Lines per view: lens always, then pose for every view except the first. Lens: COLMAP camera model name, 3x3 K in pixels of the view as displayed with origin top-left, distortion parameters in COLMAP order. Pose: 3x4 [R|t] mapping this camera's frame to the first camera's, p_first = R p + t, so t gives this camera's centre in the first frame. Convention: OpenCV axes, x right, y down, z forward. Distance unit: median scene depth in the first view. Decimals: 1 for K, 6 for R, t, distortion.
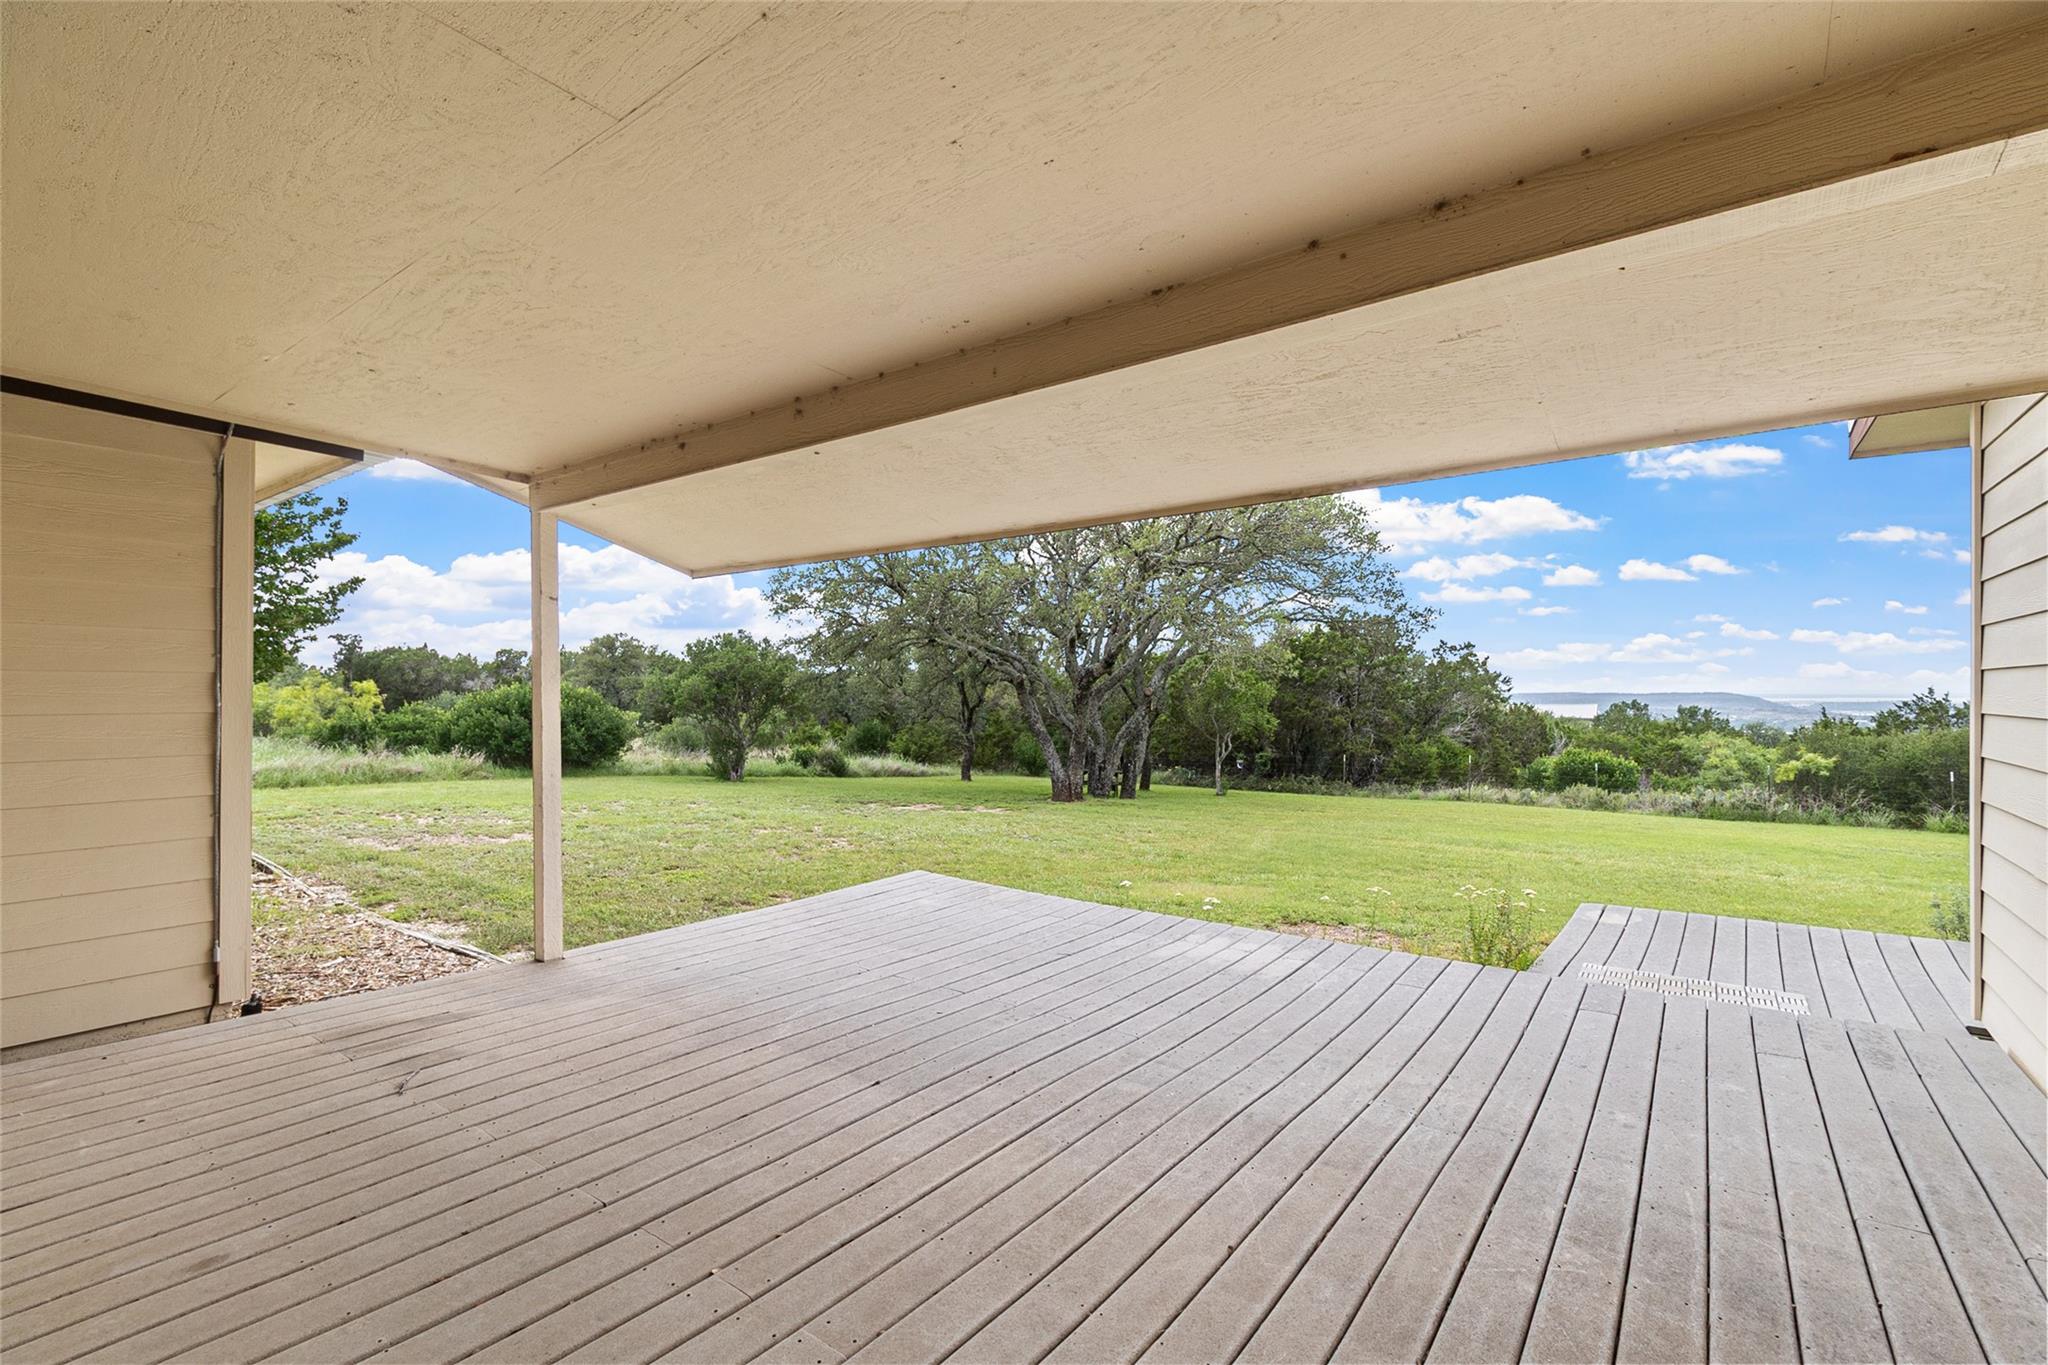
lens RADIAL K [[958.6, 0, 1007.3], [0, 958.6, 690.0], [0, 0, 1]] dist [-0.002021, -0.000279]
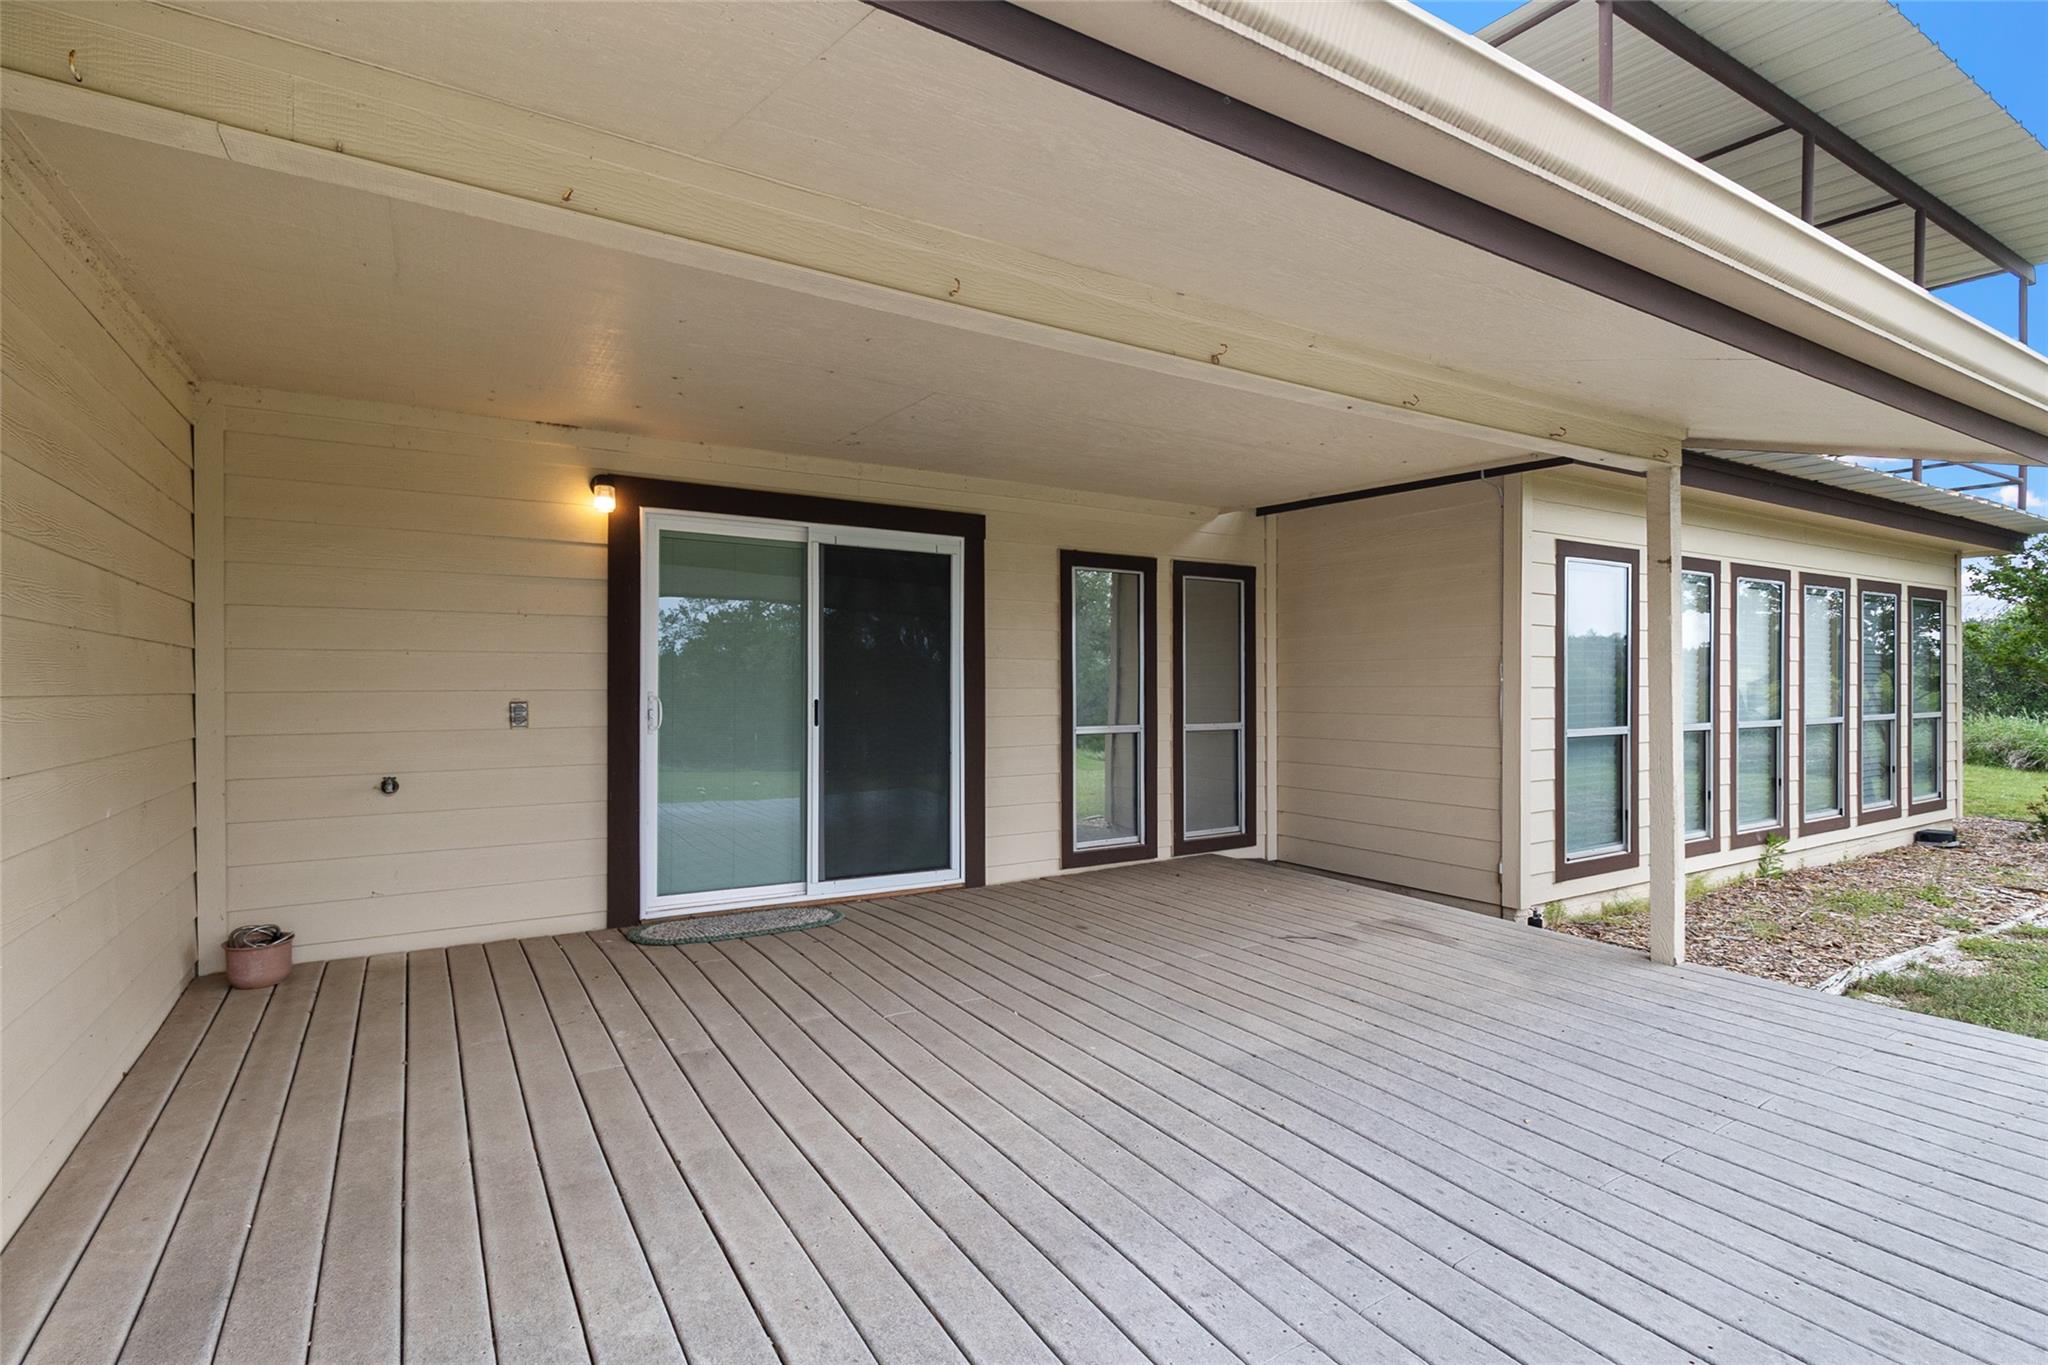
lens RADIAL K [[958.6, 0, 1007.3], [0, 958.6, 690.0], [0, 0, 1]] dist [-0.002021, -0.000279]
pose [[-0.363139, 0.005609, -0.931718, 0.804104], [0.004479, 0.999981, 0.004275, 0.023965], [0.931724, -0.002621, -0.363157, 1.025561]]
